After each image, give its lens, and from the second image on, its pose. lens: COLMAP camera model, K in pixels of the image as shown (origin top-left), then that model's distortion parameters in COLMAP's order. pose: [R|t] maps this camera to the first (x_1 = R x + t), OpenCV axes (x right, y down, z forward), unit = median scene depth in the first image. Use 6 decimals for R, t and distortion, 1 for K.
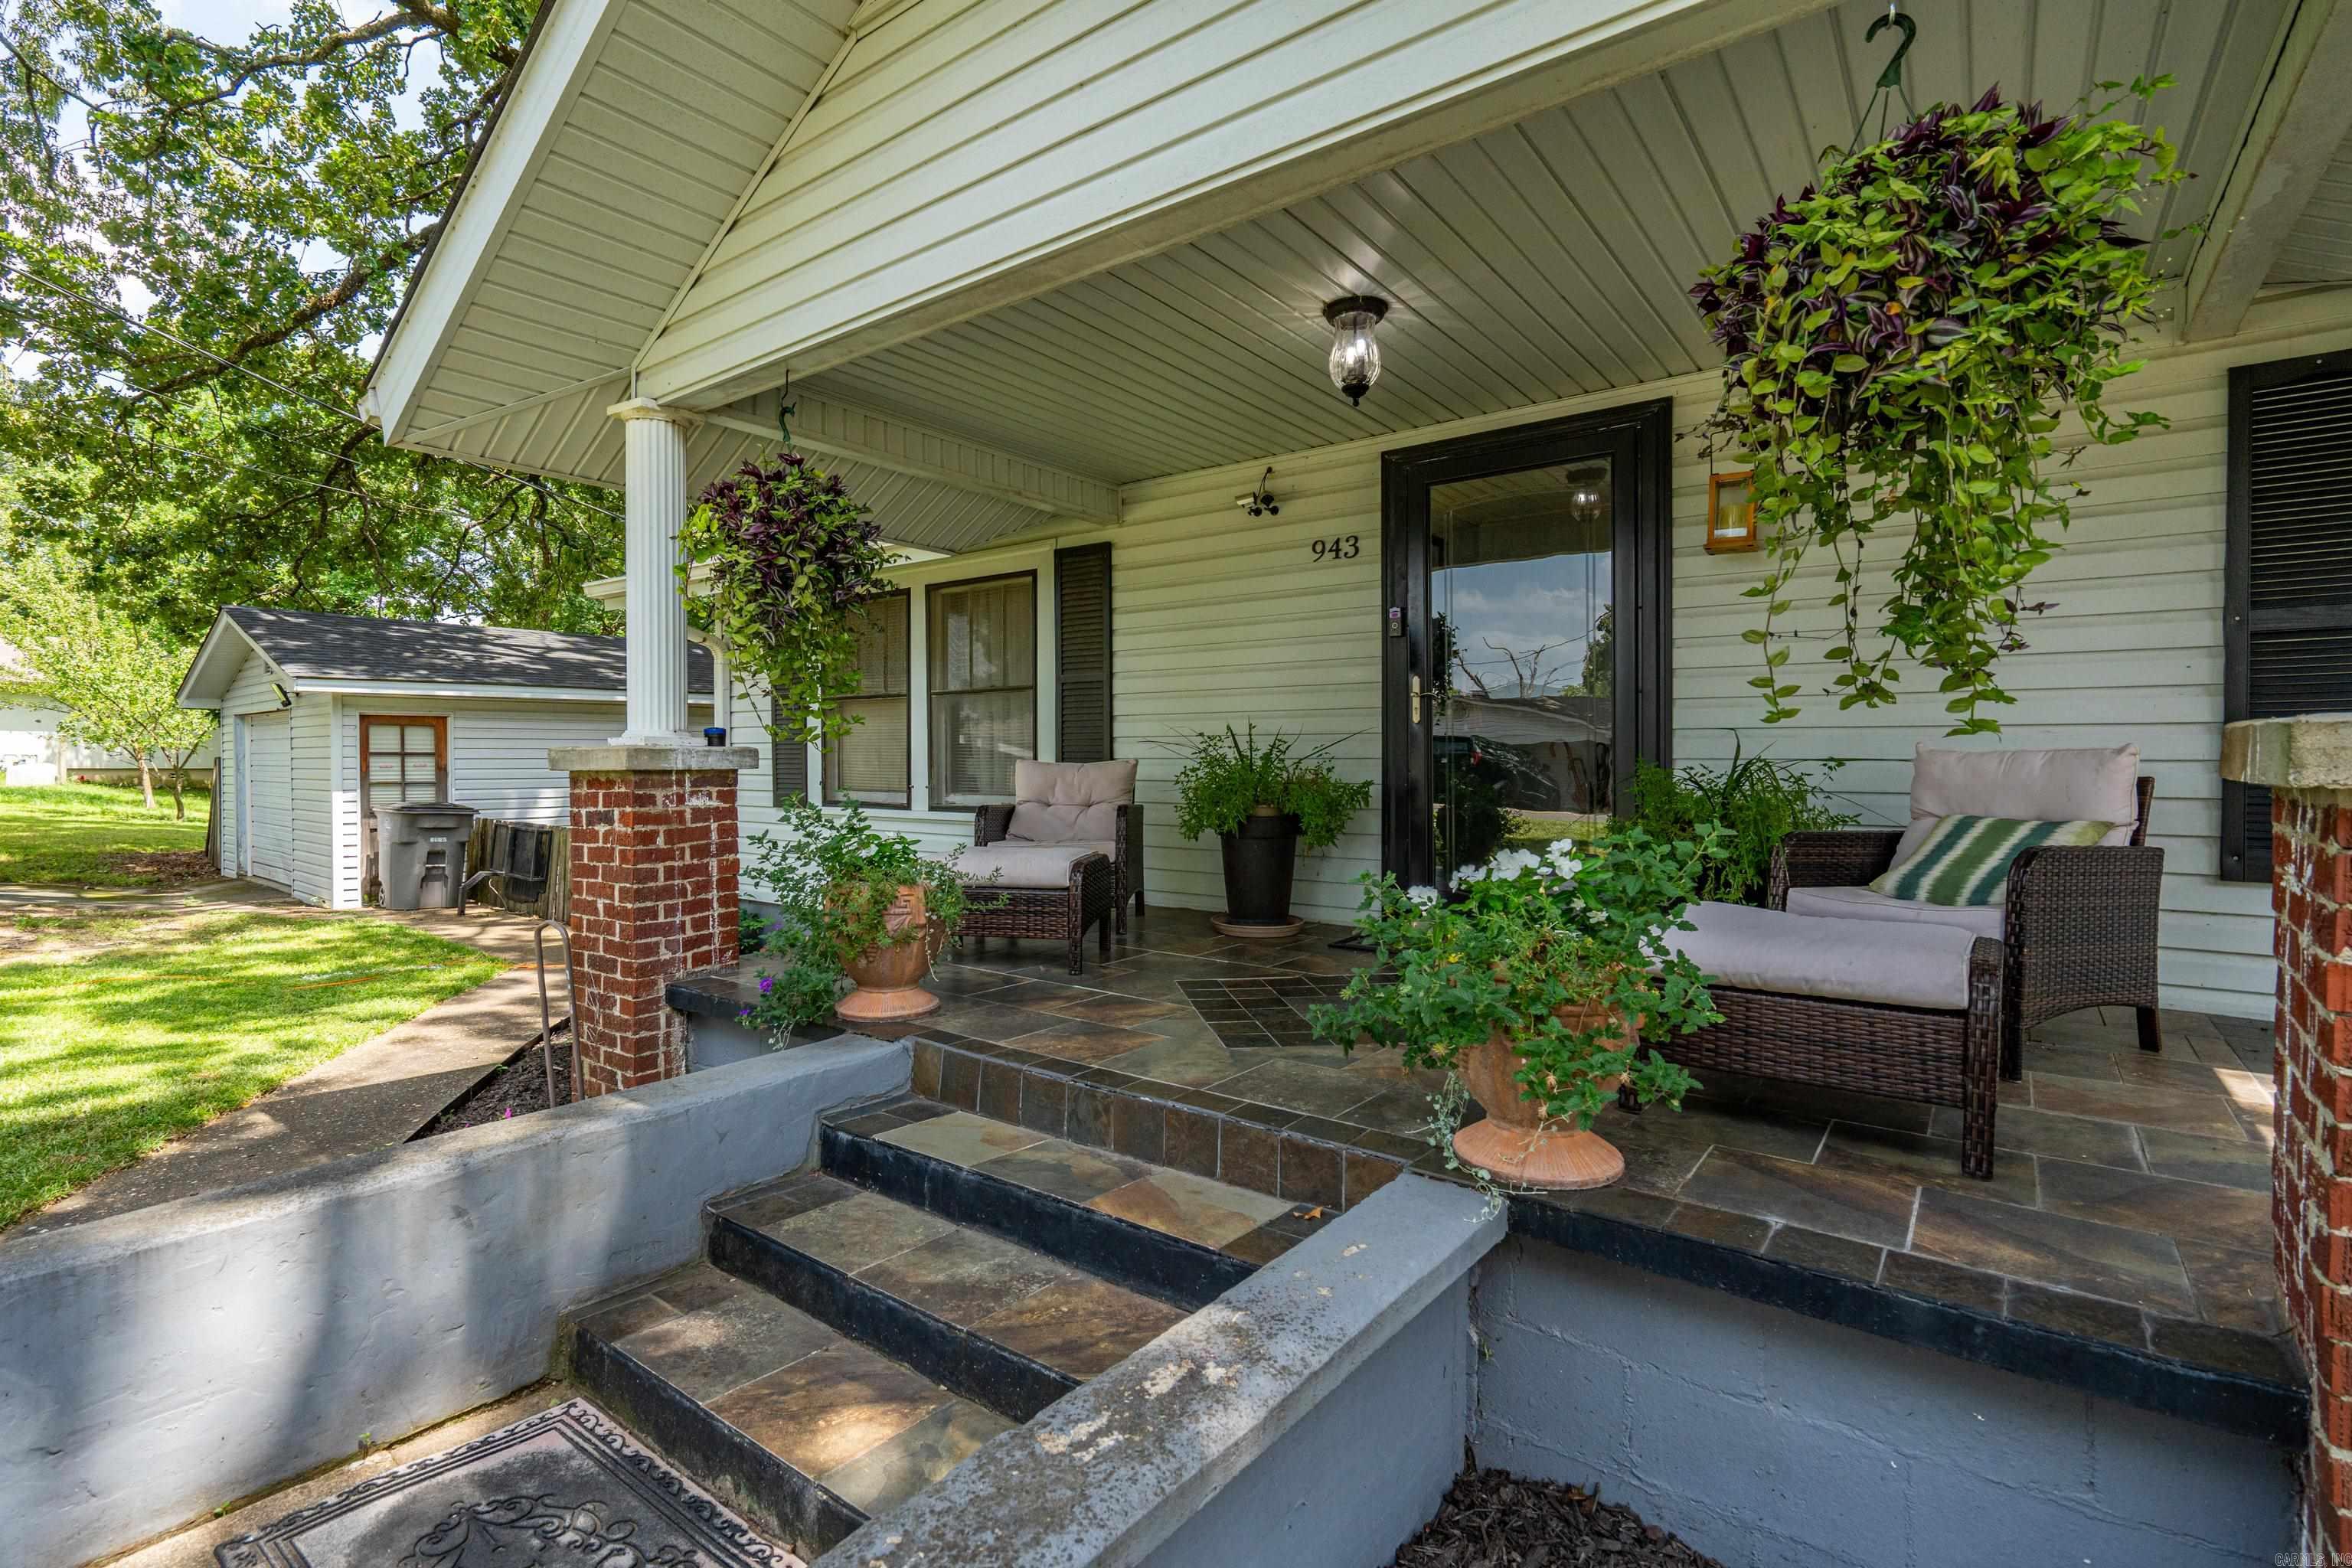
lens RADIAL K [[1107.0, 0, 1176.0], [0, 1107.0, 784.0], [0, 0, 1]] dist [-0.001302, -0.000186]
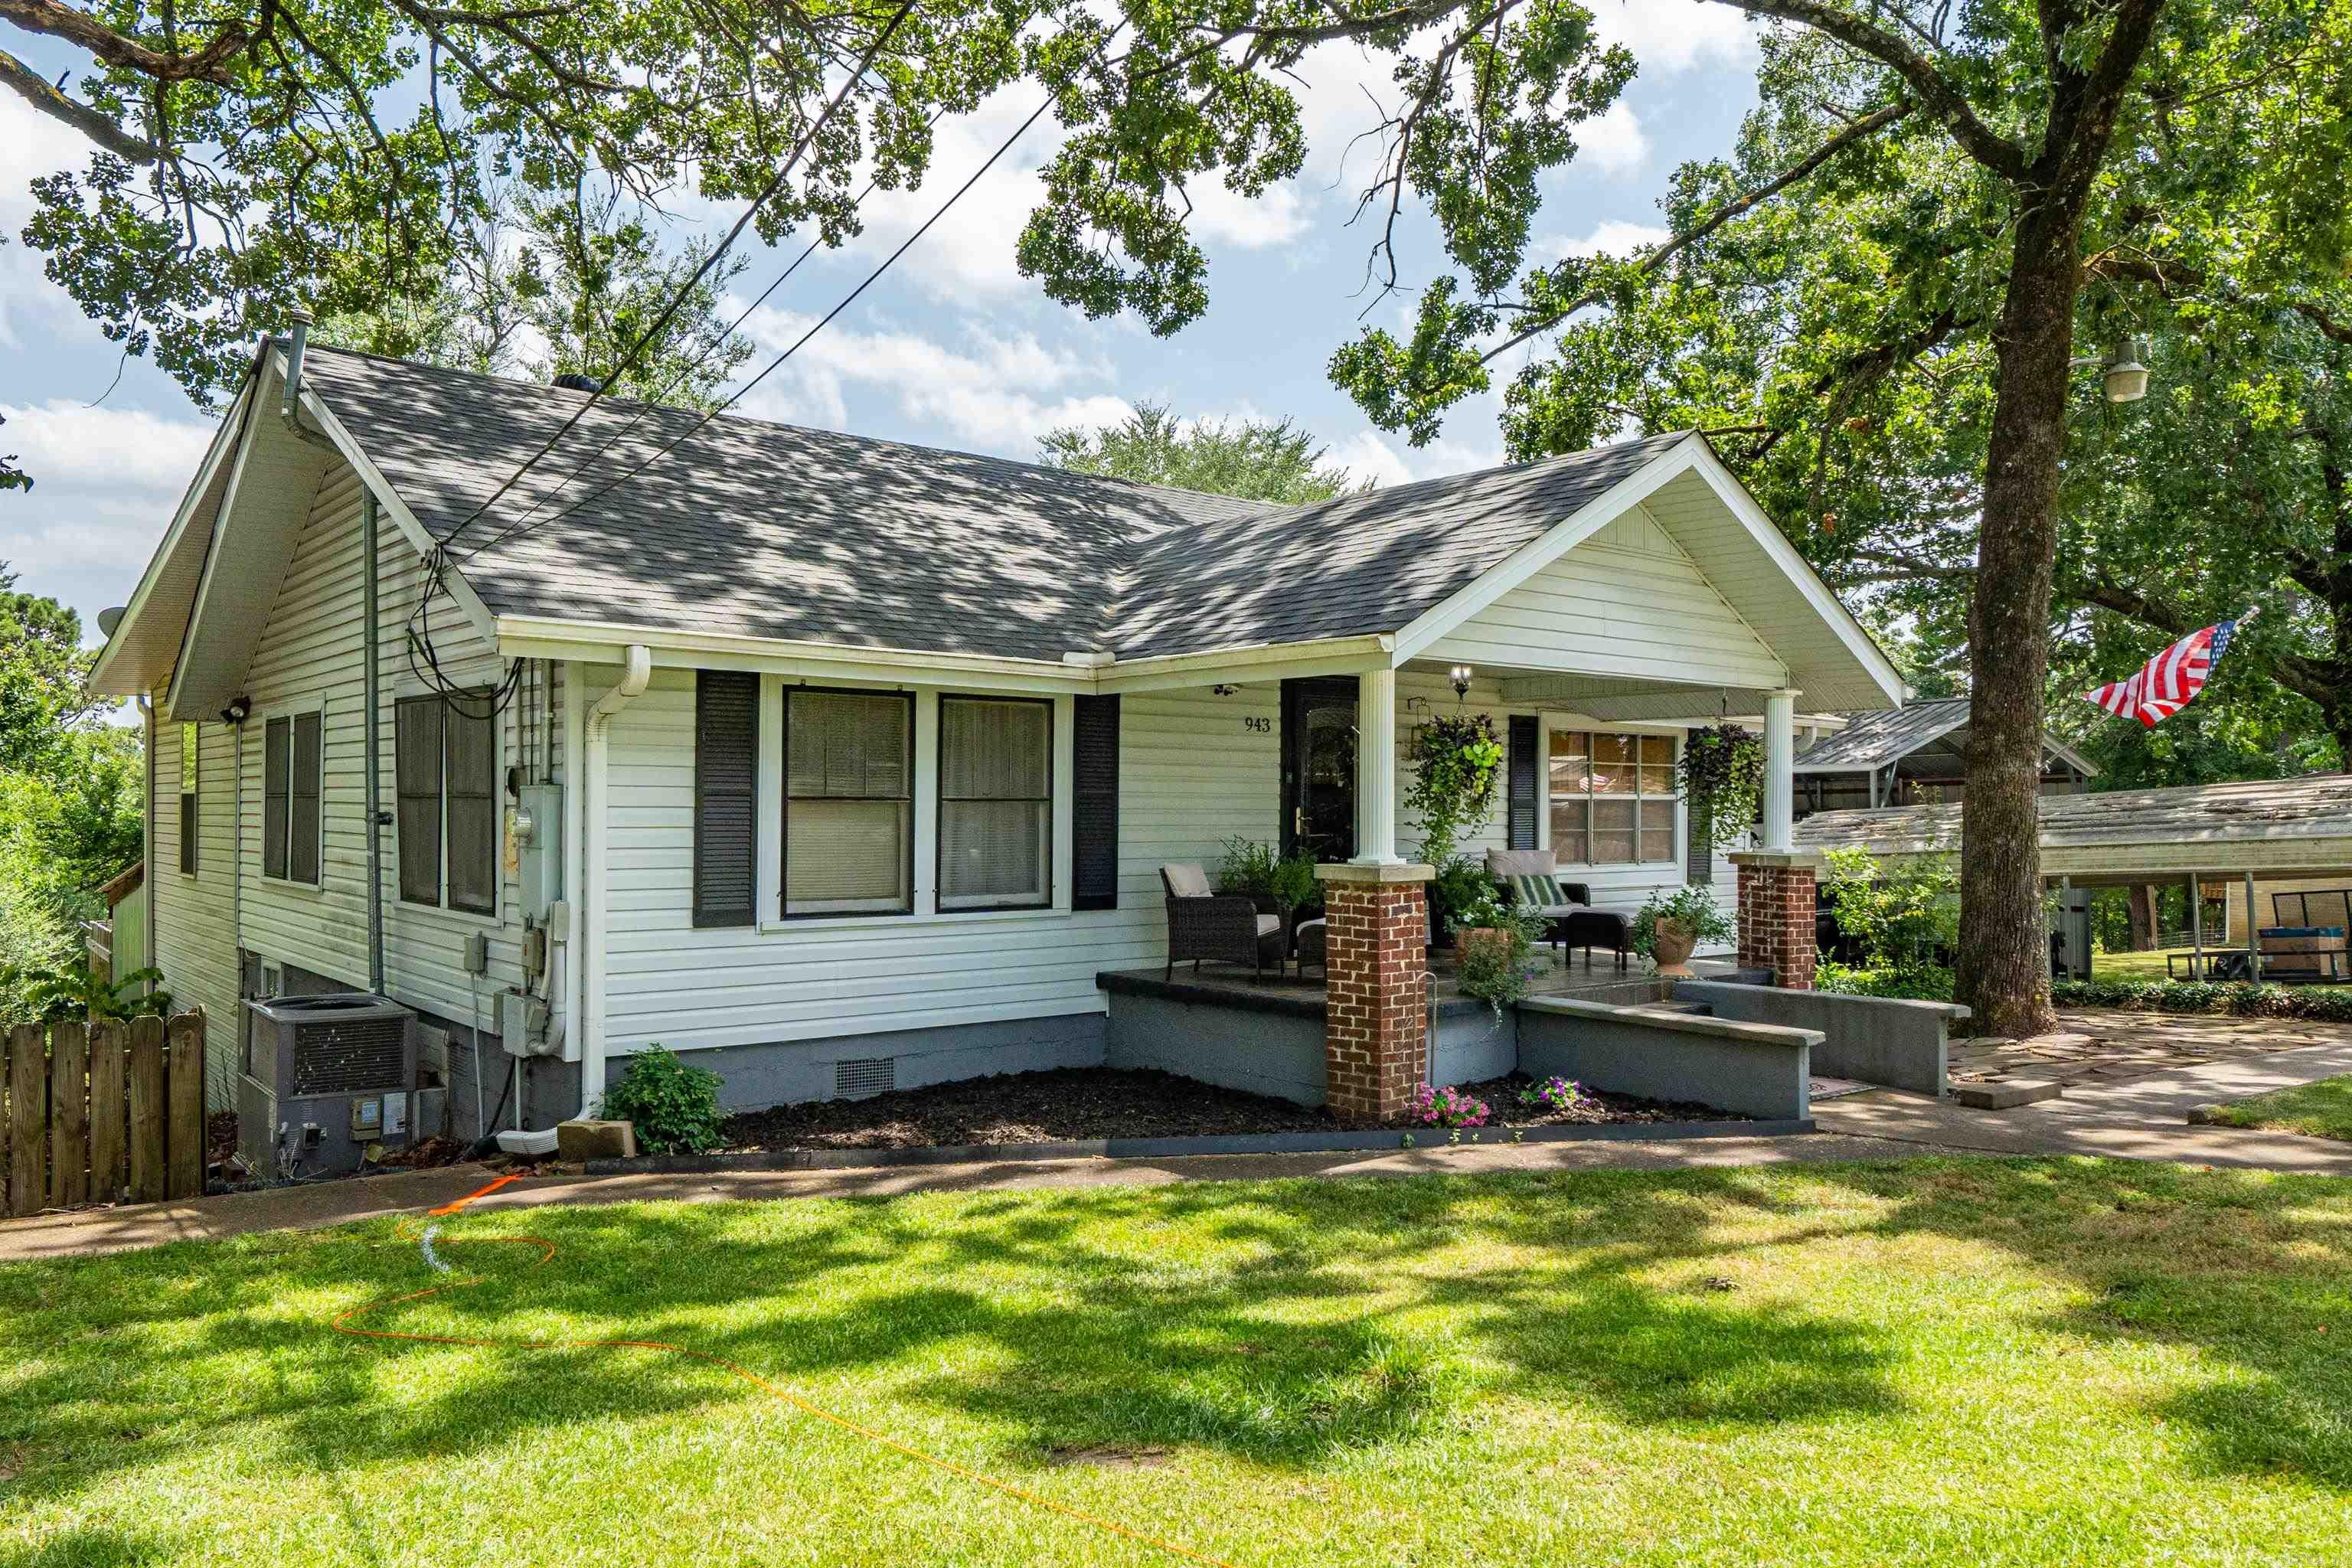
lens RADIAL K [[1625.4, 0, 1176.0], [0, 1625.4, 784.0], [0, 0, 1]] dist [-0.000040, -0.000044]
pose [[0.234163, 0.019736, 0.971997, -2.171495], [0.010647, 0.999682, -0.022863, -0.076103], [-0.972139, 0.015703, 0.233878, 0.571953]]
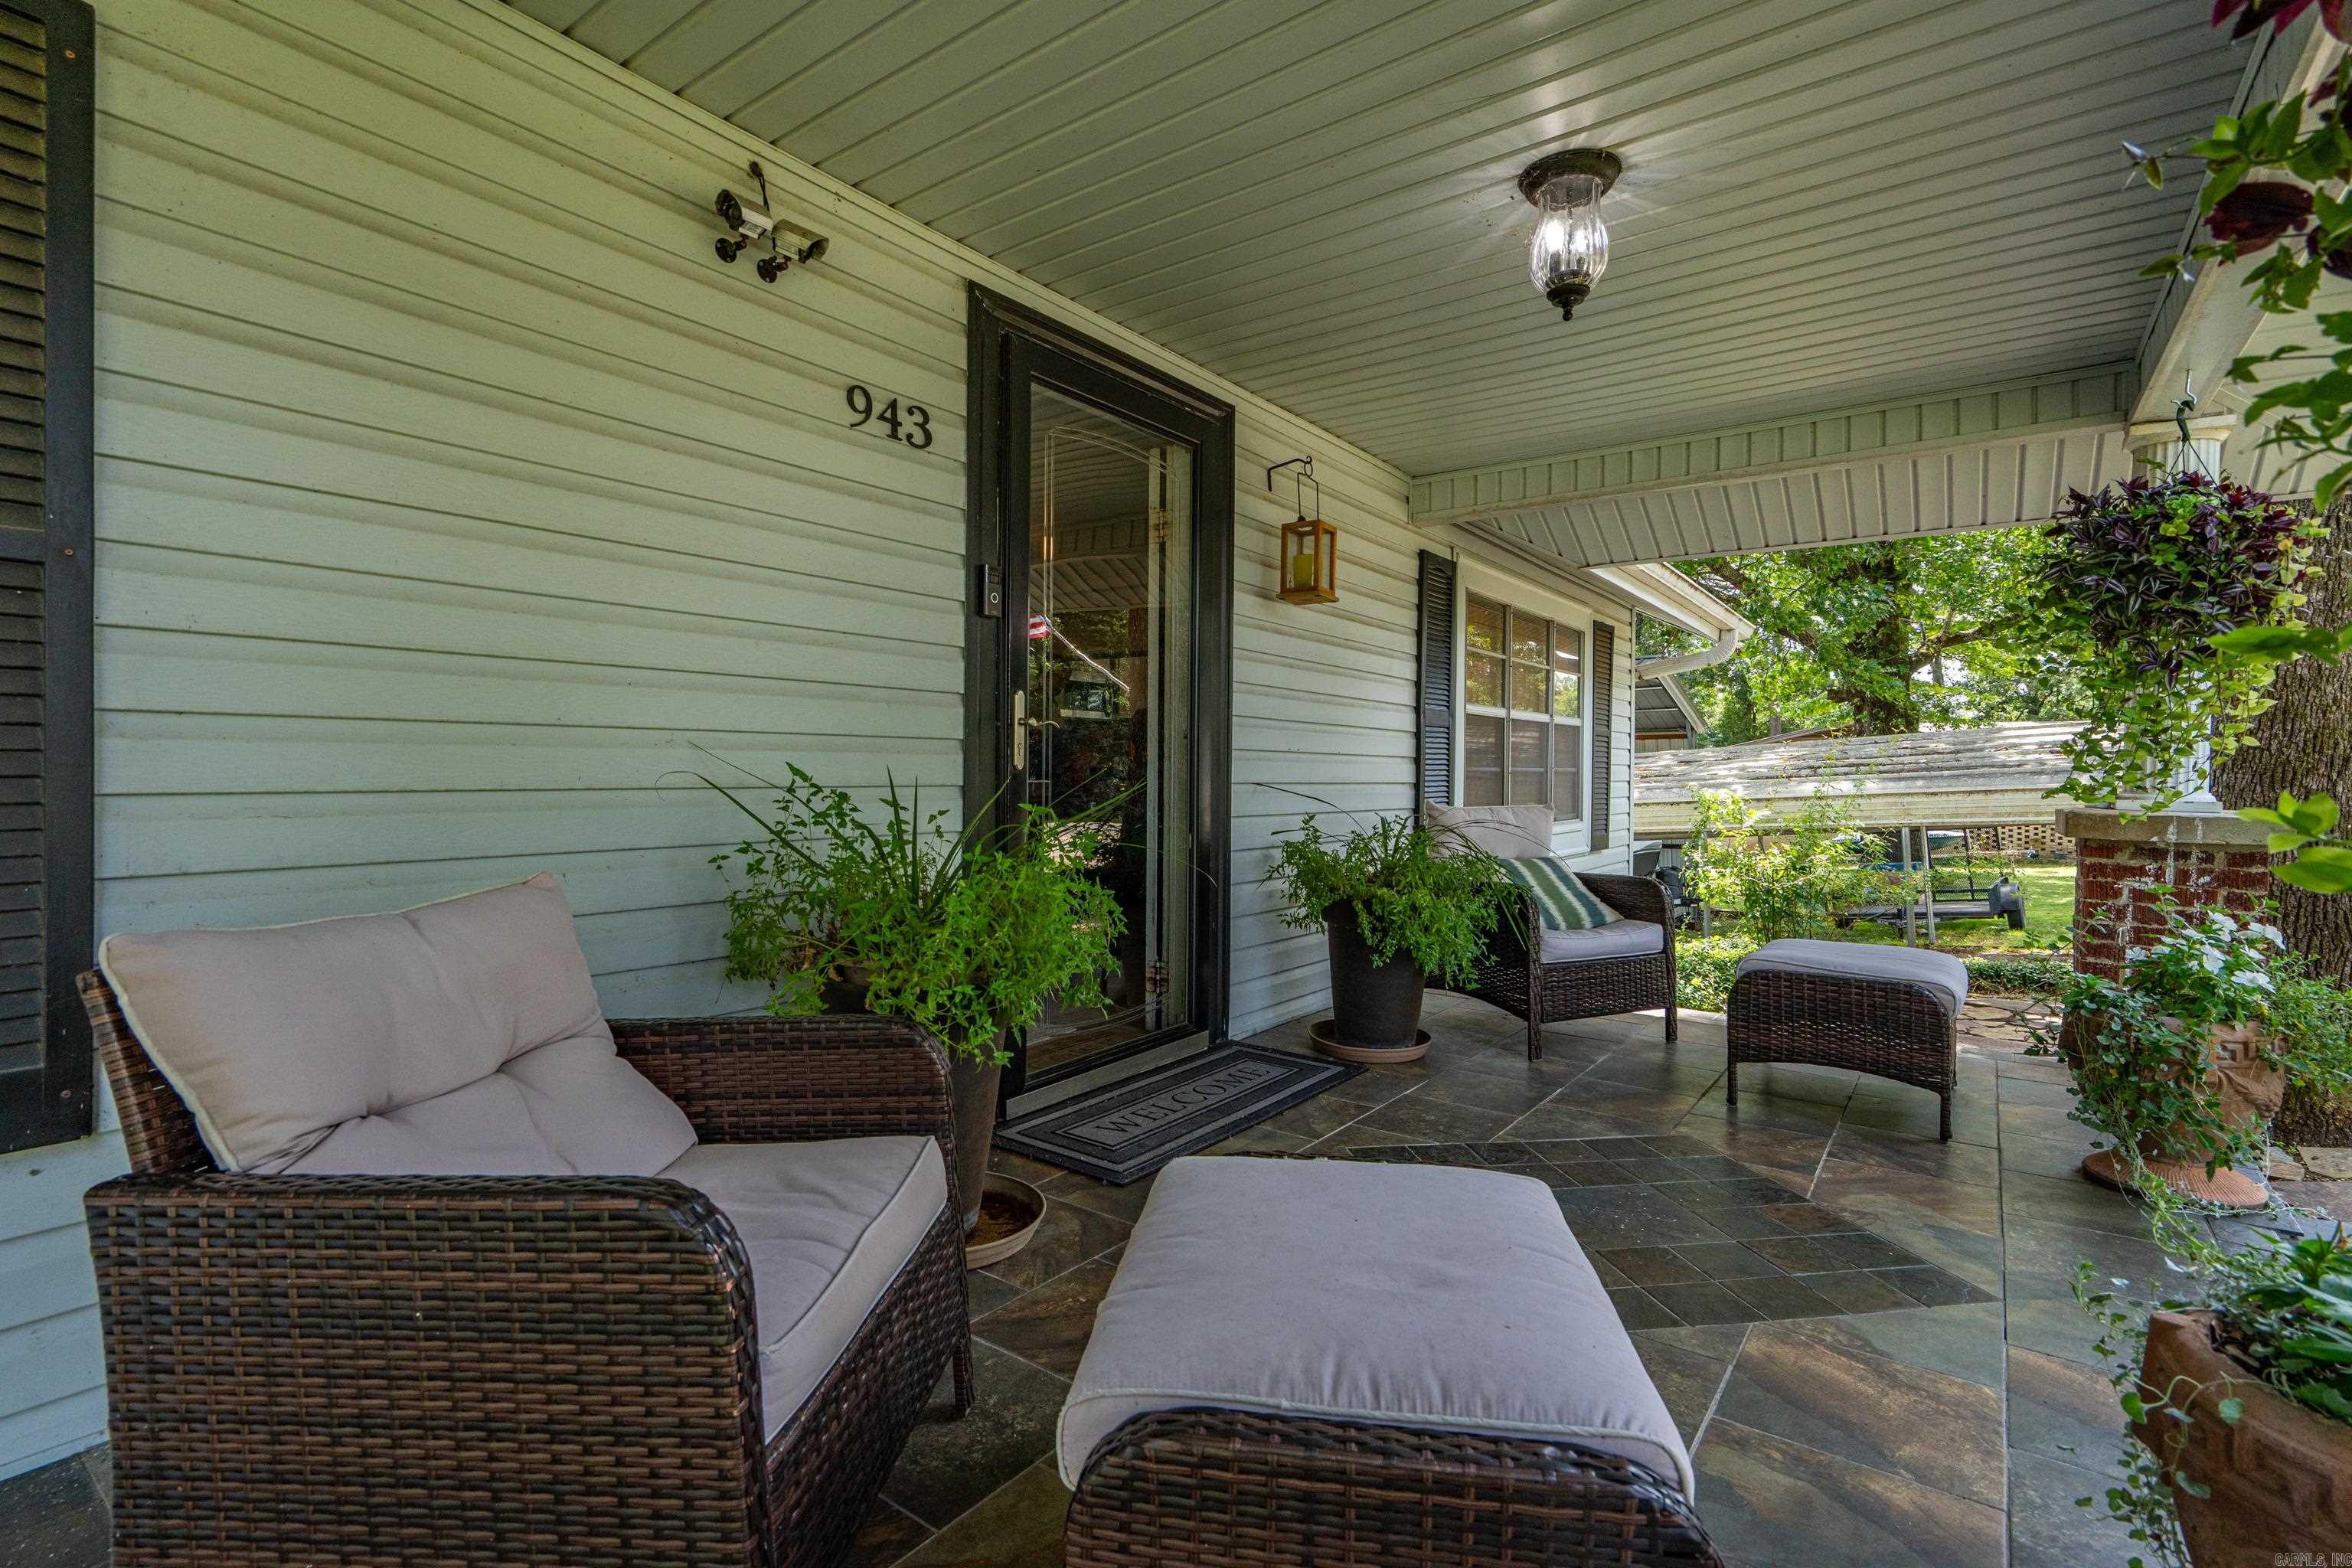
lens RADIAL K [[1078.4, 0, 1176.0], [0, 1078.4, 784.0], [0, 0, 1]] dist [0.013193, 0.000093]
pose [[0.007972, -0.017304, 0.999818, -0.350292], [0.008695, 0.999814, 0.017235, -0.054156], [-0.999930, 0.008556, 0.008121, 0.872940]]
